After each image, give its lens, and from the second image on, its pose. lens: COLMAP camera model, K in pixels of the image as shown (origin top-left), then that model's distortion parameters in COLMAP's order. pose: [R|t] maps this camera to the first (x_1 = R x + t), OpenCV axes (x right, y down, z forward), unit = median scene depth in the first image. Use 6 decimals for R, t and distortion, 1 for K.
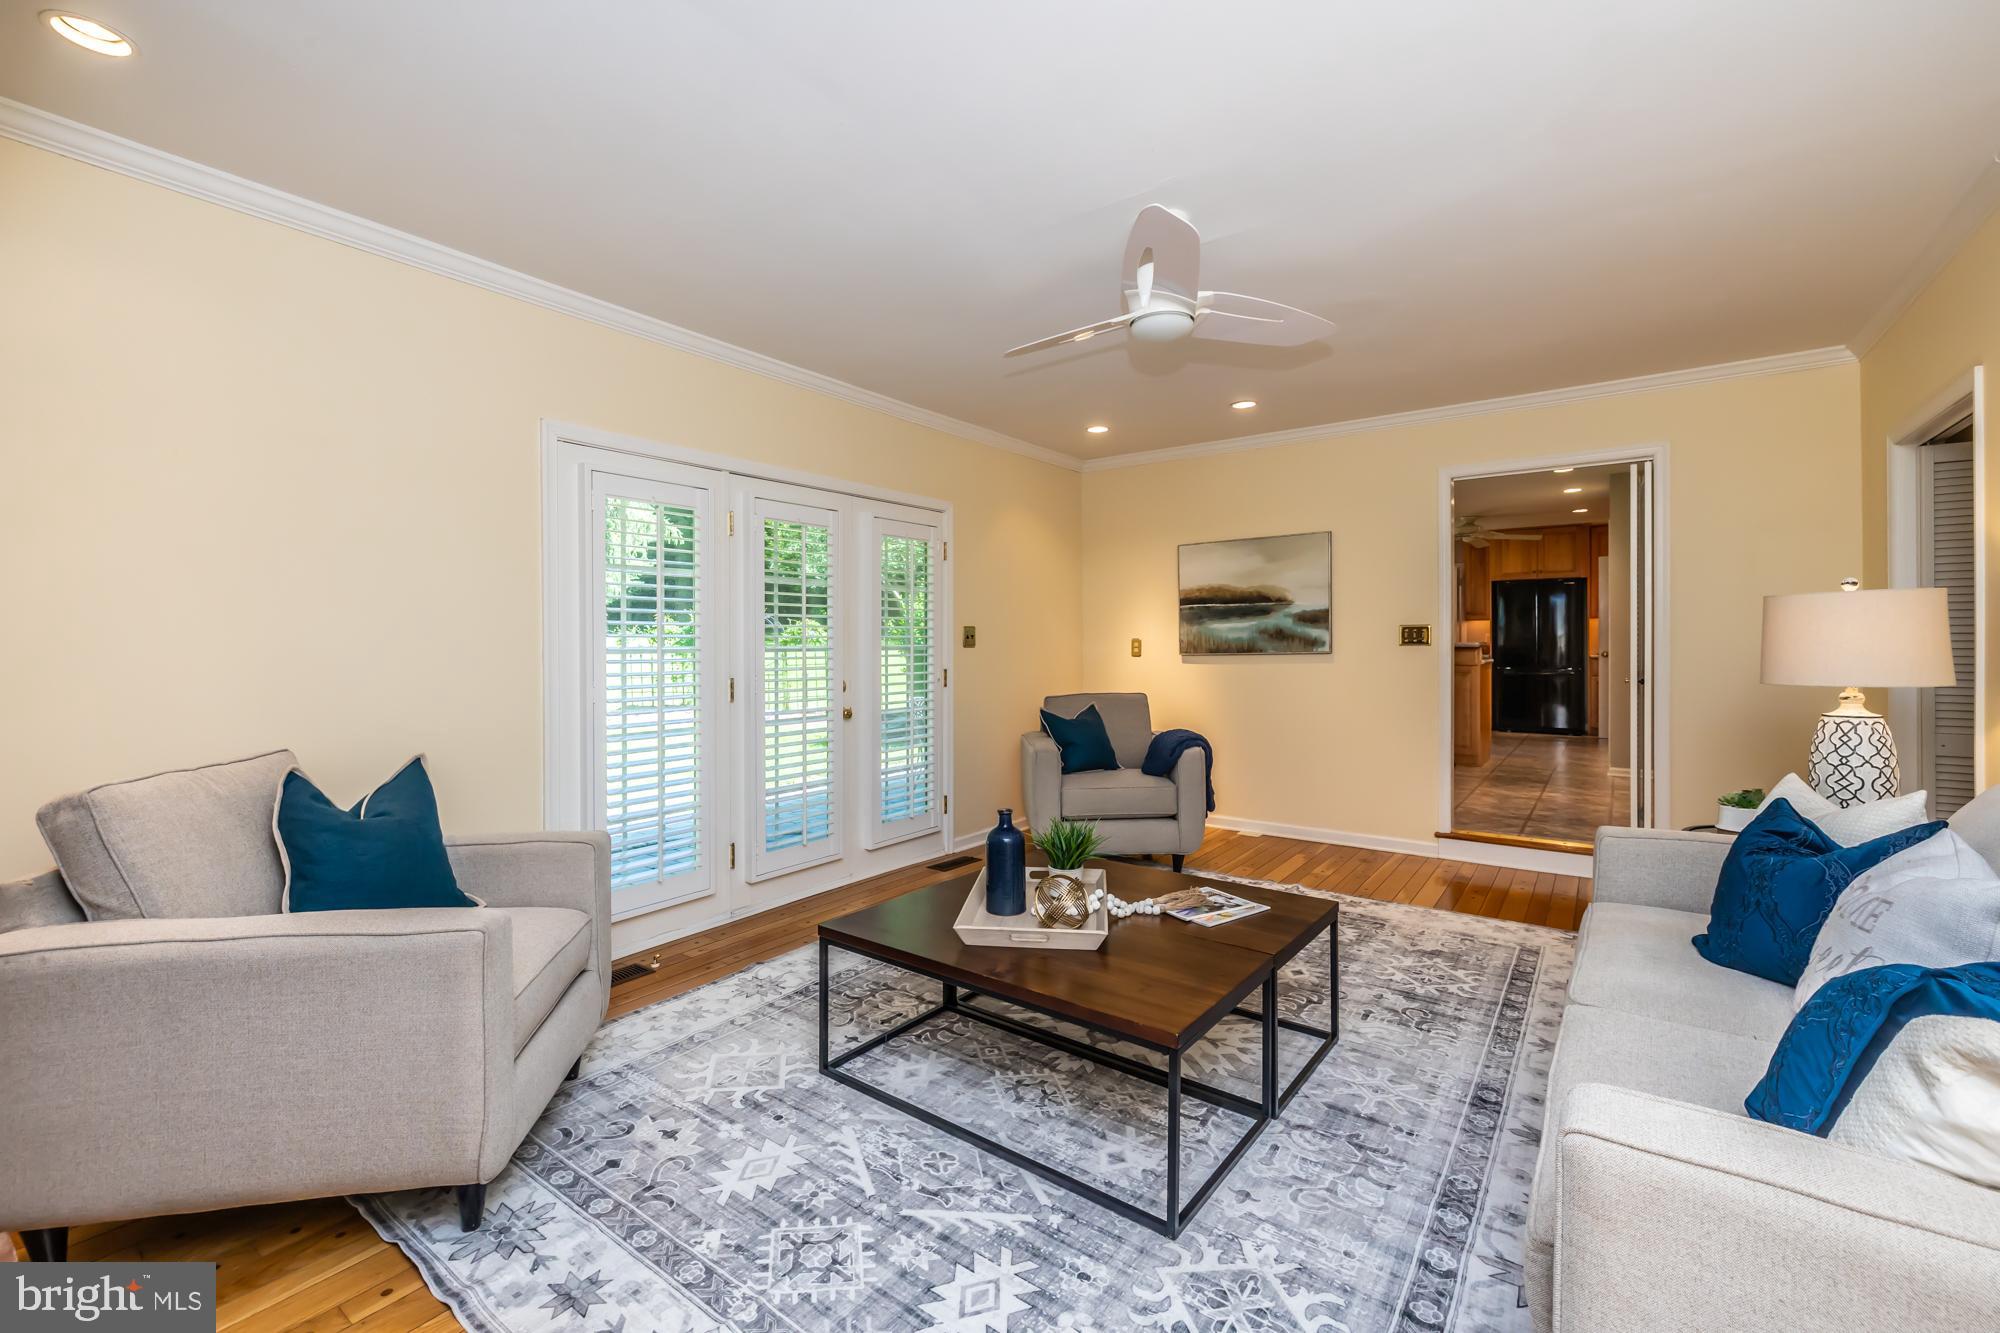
lens RADIAL K [[859.9, 0, 1004.3], [0, 859.9, 652.9], [0, 0, 1]] dist [0.002982, -0.001193]
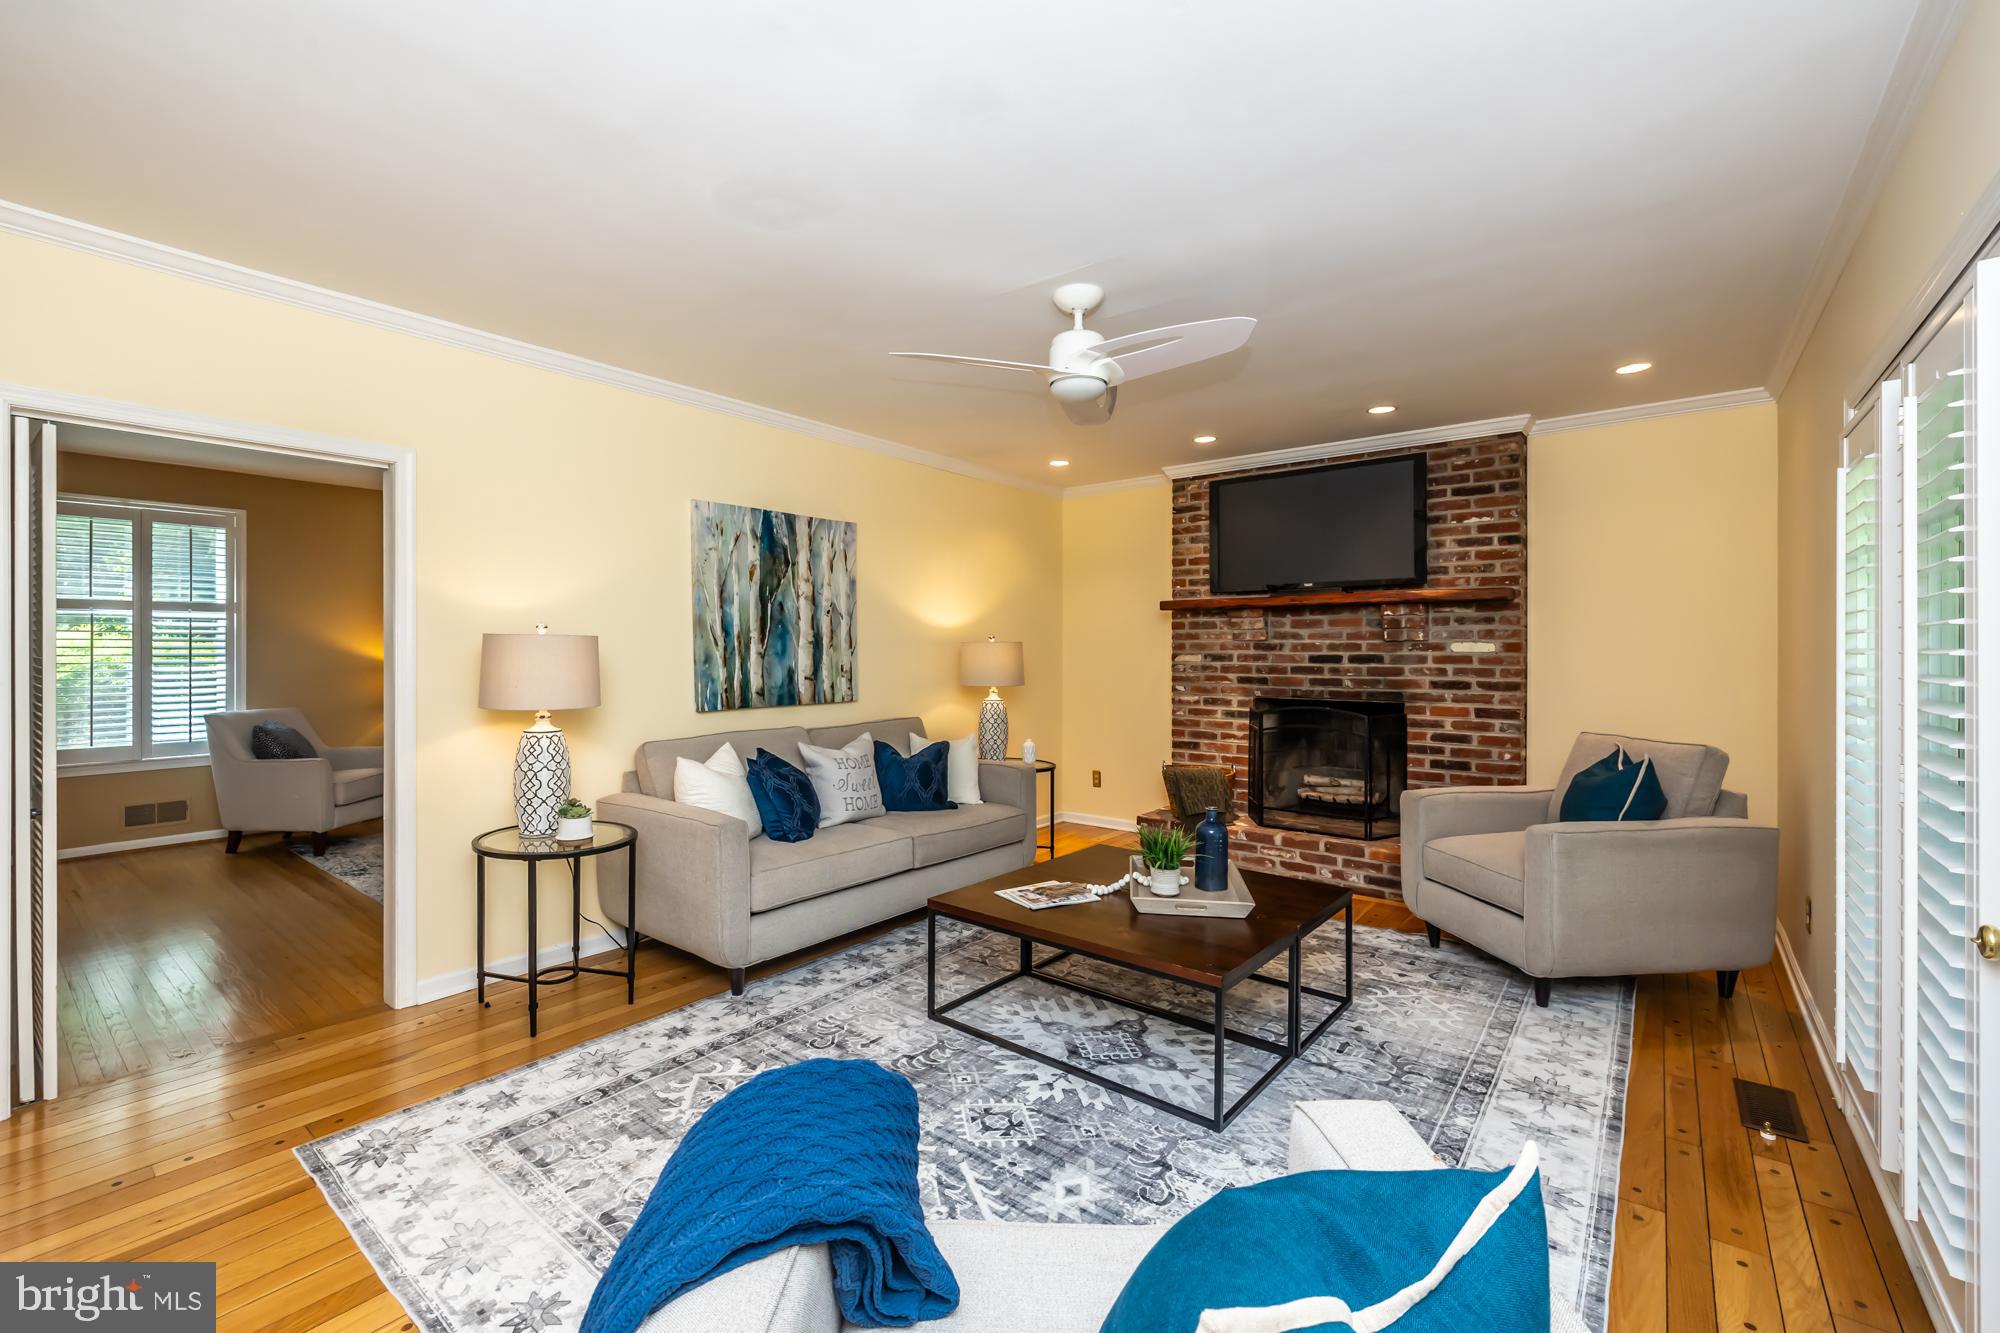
lens RADIAL K [[859.9, 0, 999.3], [0, 859.9, 654.6], [0, 0, 1]] dist [0.002982, -0.001193]
pose [[-0.999226, -0.000423, 0.039323, 0.243965], [0.000215, 0.999869, 0.016208, -0.055401], [-0.039325, 0.016204, -0.999095, 2.105717]]
